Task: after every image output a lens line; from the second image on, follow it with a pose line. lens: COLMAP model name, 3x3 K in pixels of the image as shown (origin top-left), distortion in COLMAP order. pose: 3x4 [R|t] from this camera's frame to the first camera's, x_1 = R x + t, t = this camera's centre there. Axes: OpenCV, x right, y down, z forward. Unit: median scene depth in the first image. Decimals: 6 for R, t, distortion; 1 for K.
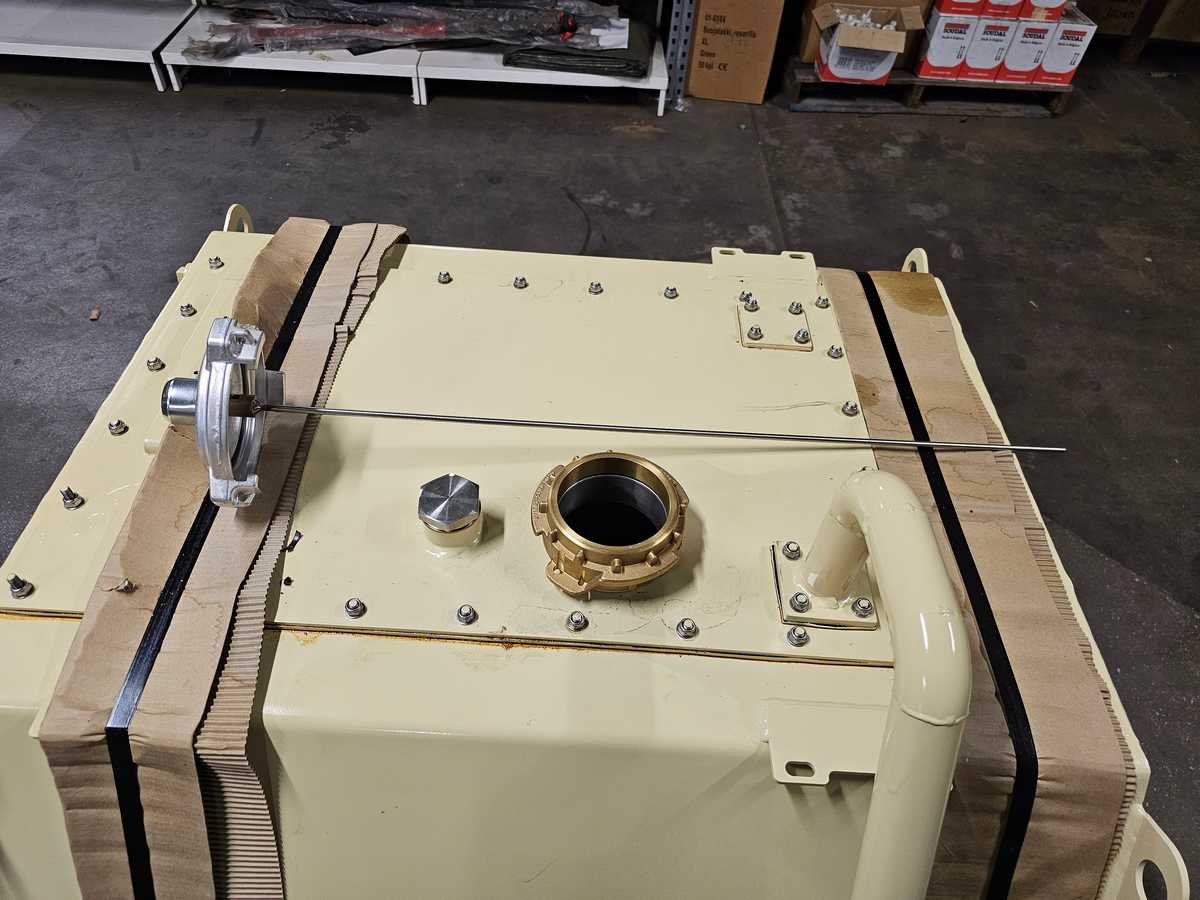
lens RADIAL K [[795.0, 0, 590.3], [0, 795.0, 446.1], [0, 0, 1]] dist [0.026869, -0.025855]
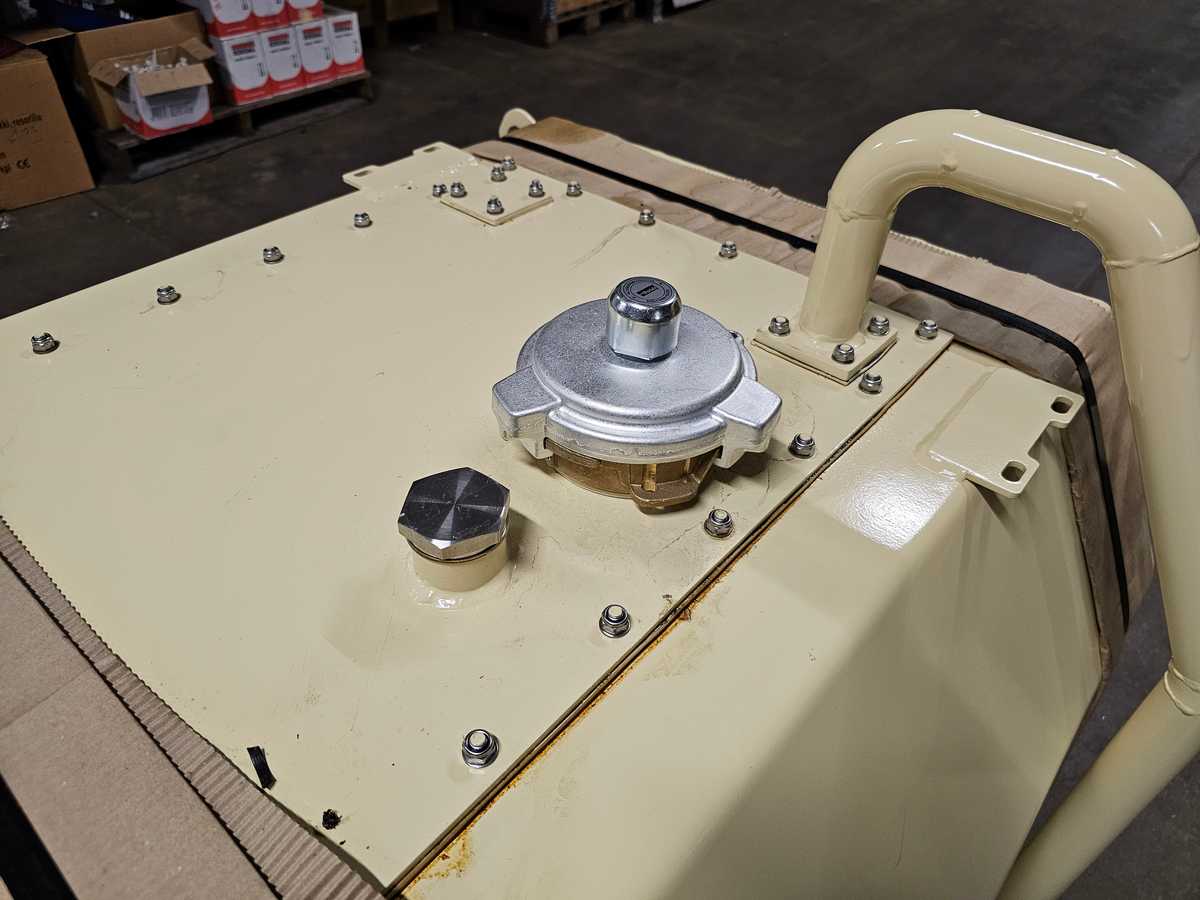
lens RADIAL K [[795.0, 0, 590.3], [0, 795.0, 446.1], [0, 0, 1]] dist [0.026869, -0.025855]
pose [[0.637469, -0.536778, 0.552723, -0.079045], [0.576915, 0.808037, 0.119357, 0.003552], [-0.510688, 0.242787, 0.824774, 0.086441]]
